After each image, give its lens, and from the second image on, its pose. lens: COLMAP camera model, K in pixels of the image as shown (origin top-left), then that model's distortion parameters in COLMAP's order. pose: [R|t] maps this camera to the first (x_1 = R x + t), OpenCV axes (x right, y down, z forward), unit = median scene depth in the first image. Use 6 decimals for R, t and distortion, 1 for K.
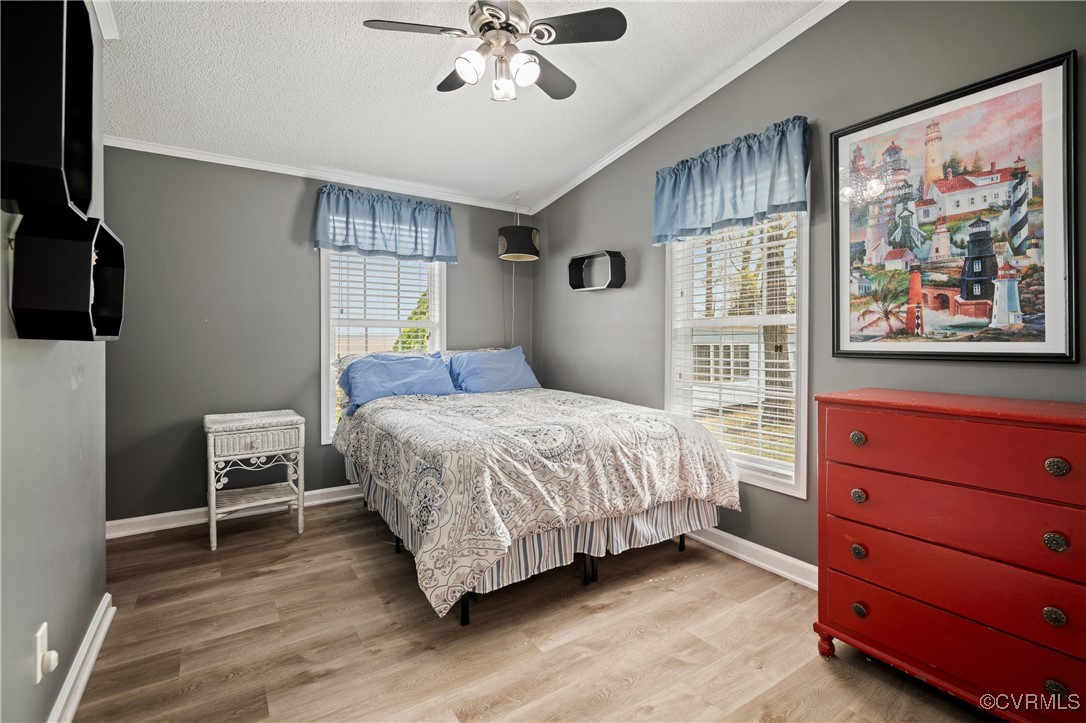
lens RADIAL K [[511.9, 0, 547.3], [0, 511.9, 350.7], [0, 0, 1]] dist [-0.004454, -0.002770]
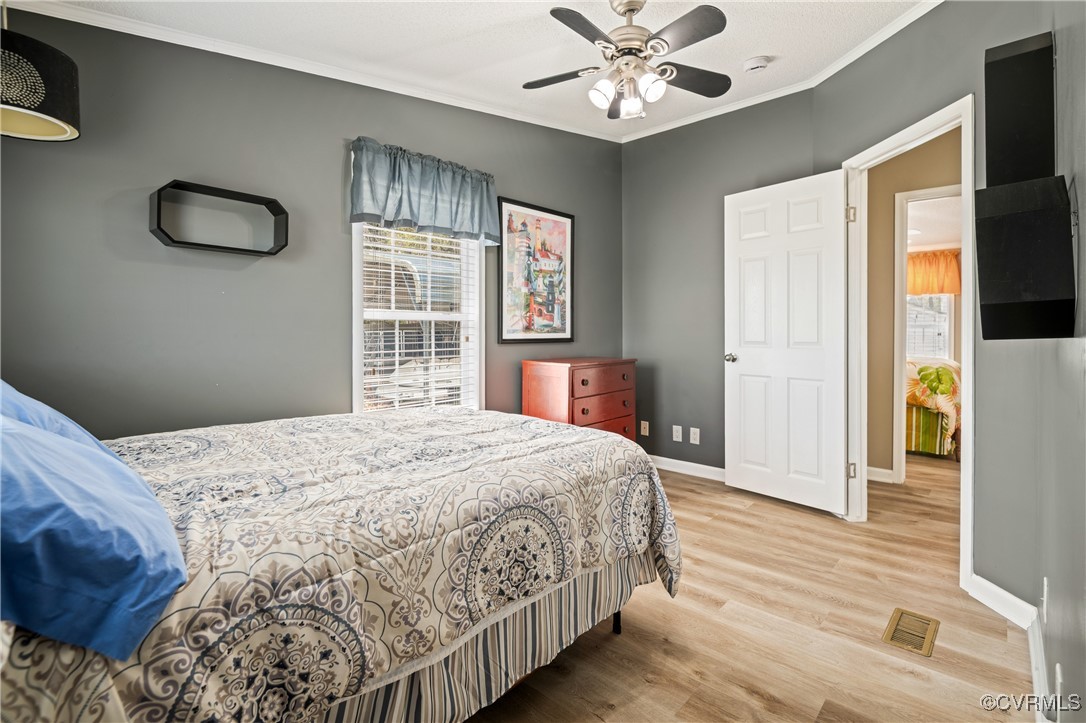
lens RADIAL K [[511.9, 0, 568.9], [0, 511.9, 333.3], [0, 0, 1]] dist [-0.004454, -0.002770]
pose [[-0.288983, -0.010147, 0.957281, -1.130048], [0.012655, 0.999816, 0.014418, -0.043910], [-0.957251, 0.016281, -0.288801, 1.461109]]
